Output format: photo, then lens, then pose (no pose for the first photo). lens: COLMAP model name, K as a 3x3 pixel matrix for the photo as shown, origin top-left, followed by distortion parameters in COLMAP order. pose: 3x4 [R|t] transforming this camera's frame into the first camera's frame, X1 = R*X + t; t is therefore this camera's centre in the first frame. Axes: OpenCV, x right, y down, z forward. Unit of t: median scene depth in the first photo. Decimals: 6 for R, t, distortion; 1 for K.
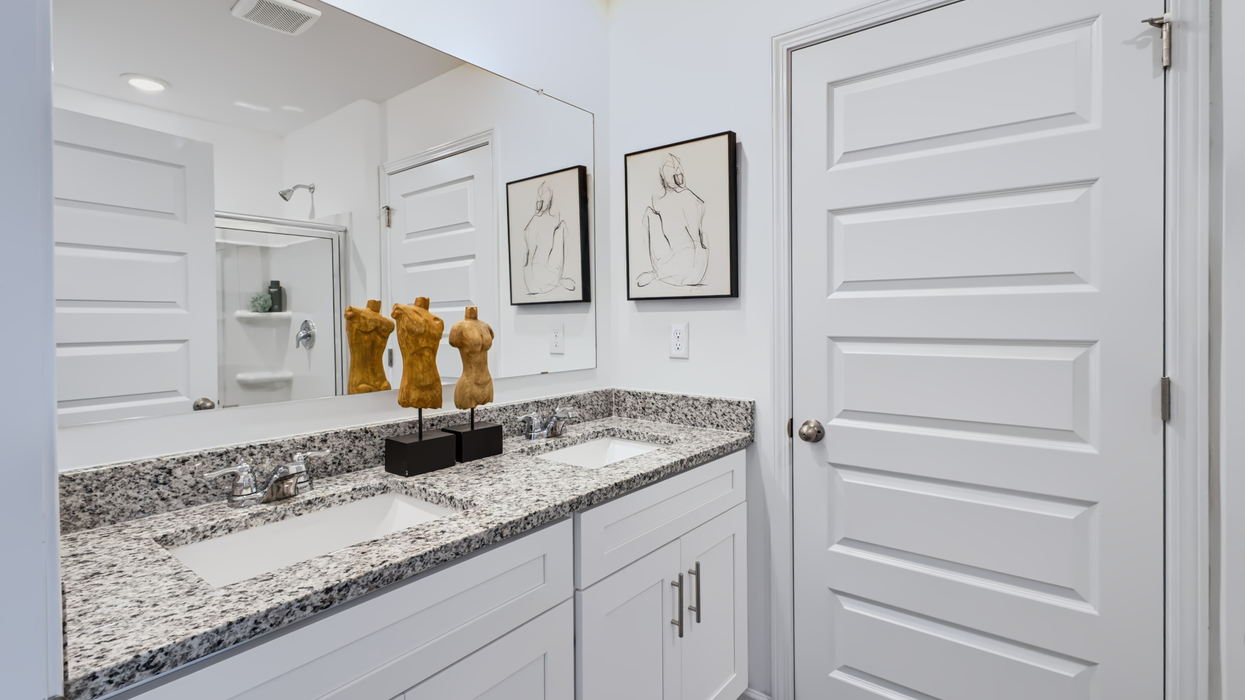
lens RADIAL K [[578.4, 0, 622.4], [0, 578.4, 342.4], [0, 0, 1]] dist [0.007972, 0.000448]
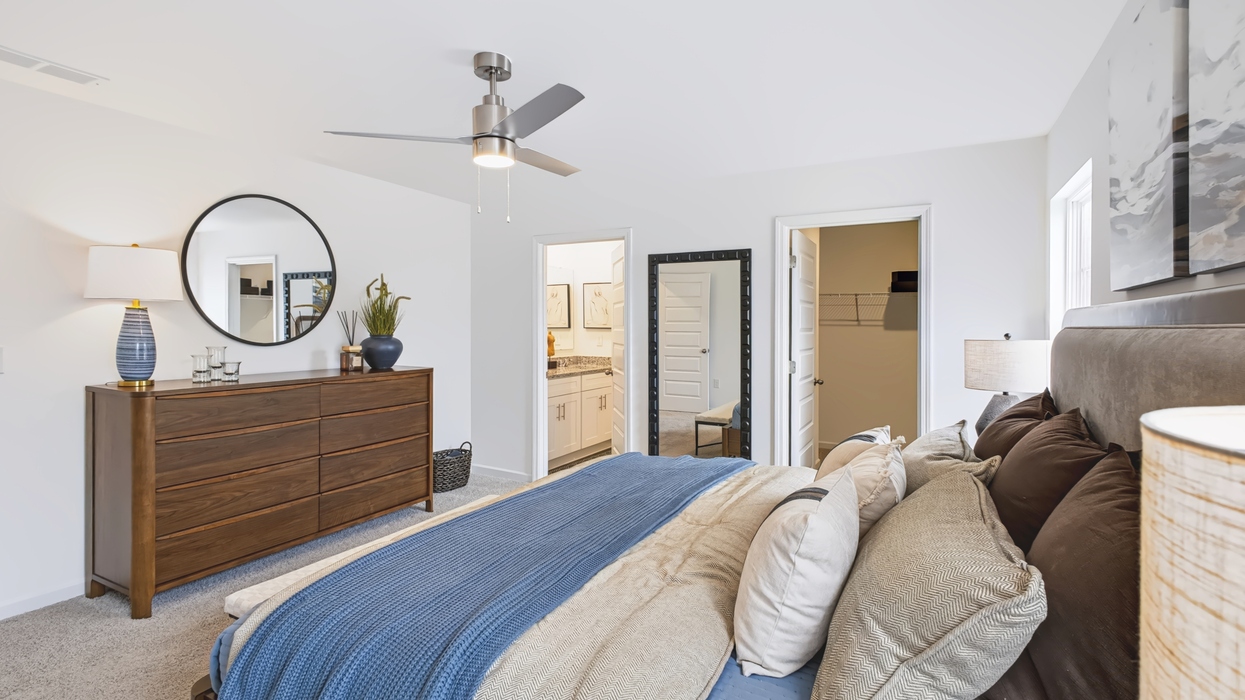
lens RADIAL K [[578.4, 0, 626.1], [0, 578.4, 339.7], [0, 0, 1]] dist [0.007972, 0.000448]
pose [[0.984873, 0.005296, 0.173197, -0.326831], [-0.004062, 0.999964, -0.007476, 0.016239], [-0.173231, 0.006660, 0.984859, -2.298753]]
